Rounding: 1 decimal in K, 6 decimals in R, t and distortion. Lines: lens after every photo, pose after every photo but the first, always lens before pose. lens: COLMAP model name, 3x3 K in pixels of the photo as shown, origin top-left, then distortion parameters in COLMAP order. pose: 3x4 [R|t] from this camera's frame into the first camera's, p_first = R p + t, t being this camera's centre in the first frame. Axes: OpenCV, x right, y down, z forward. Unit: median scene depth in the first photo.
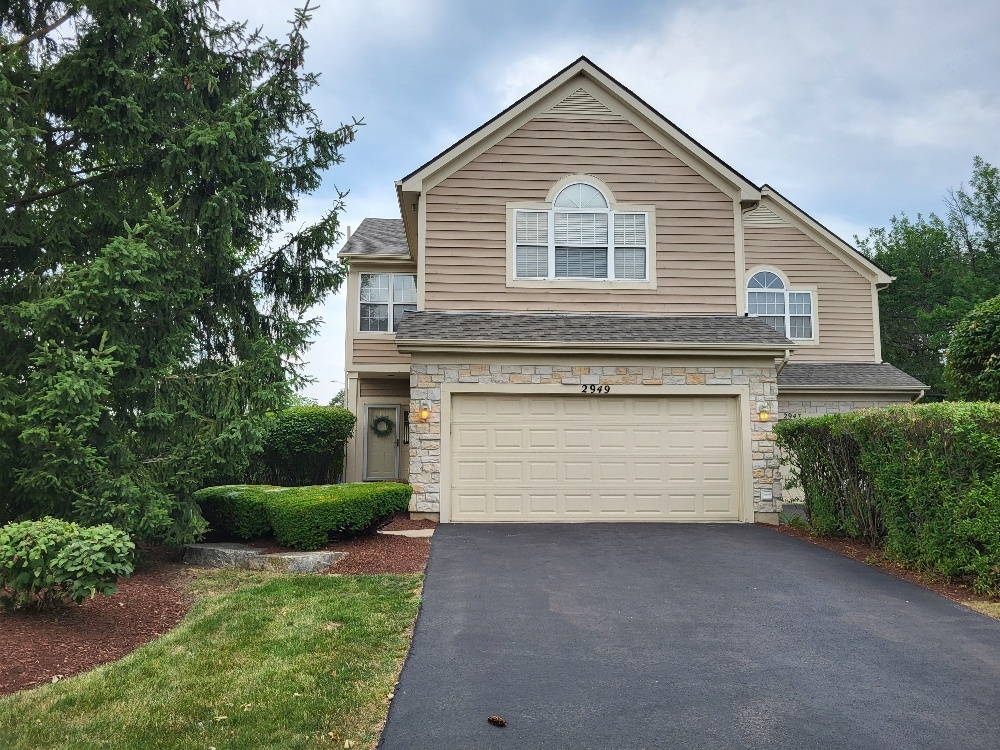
lens RADIAL K [[769.0, 0, 510.2], [0, 769.0, 371.4], [0, 0, 1]] dist [0.040896, 0.001306]
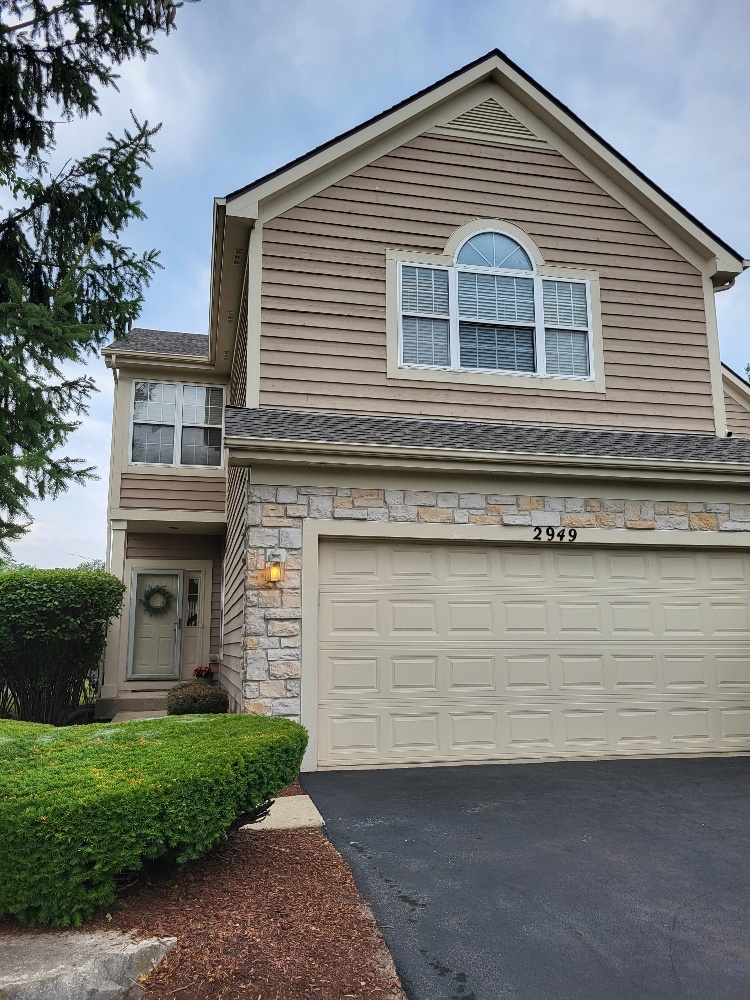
lens RADIAL K [[769.0, 0, 375.0], [0, 769.0, 500.0], [0, 0, 1]] dist [0.040896, 0.001306]
pose [[0.988554, 0.020740, 0.149438, -0.108668], [-0.010945, 0.997755, -0.066073, 0.033925], [-0.150473, 0.063681, 0.986561, 0.379025]]
